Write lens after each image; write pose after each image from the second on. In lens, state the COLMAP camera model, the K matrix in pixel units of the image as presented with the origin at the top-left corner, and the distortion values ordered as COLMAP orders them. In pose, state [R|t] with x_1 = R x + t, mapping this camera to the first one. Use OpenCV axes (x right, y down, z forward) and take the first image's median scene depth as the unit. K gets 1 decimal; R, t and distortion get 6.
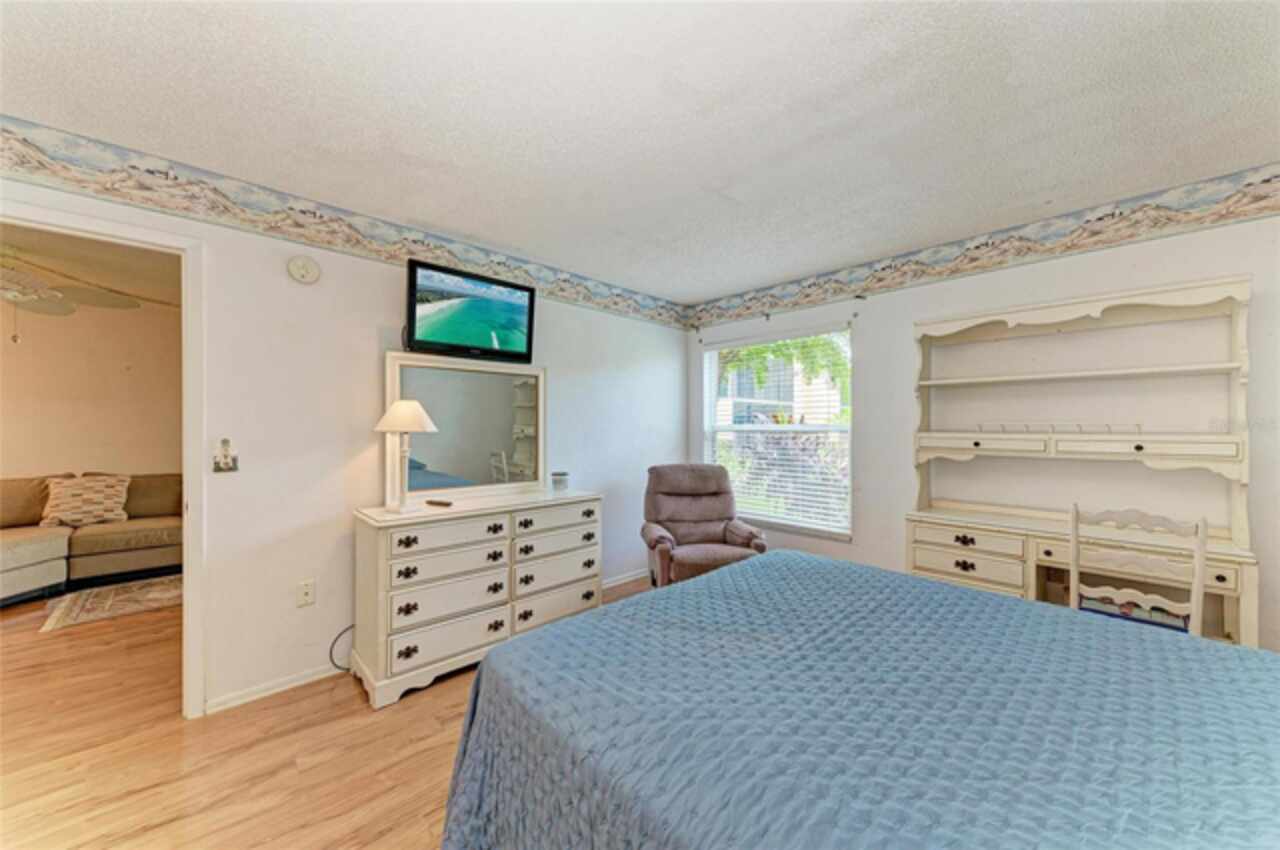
lens RADIAL K [[469.5, 0, 636.2], [0, 469.5, 424.3], [0, 0, 1]] dist [-0.000282, -0.000285]
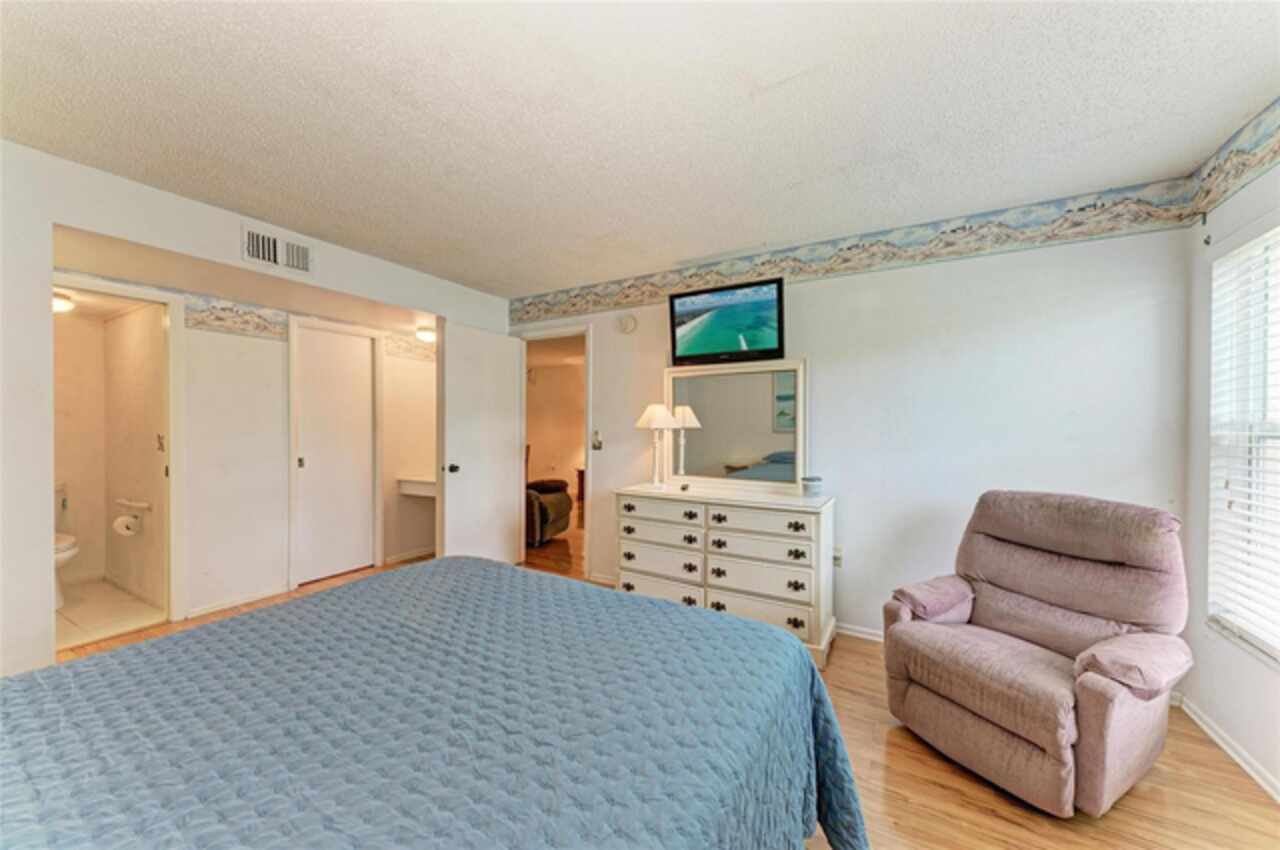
lens RADIAL K [[417.6, 0, 644.3], [0, 417.6, 431.3], [0, 0, 1]] dist [0.000166, -0.000002]
pose [[0.309735, 0.014935, -0.950706, 0.585538], [0.002190, 0.999863, 0.016421, 0.004999], [0.950820, -0.007168, 0.309660, 0.563360]]
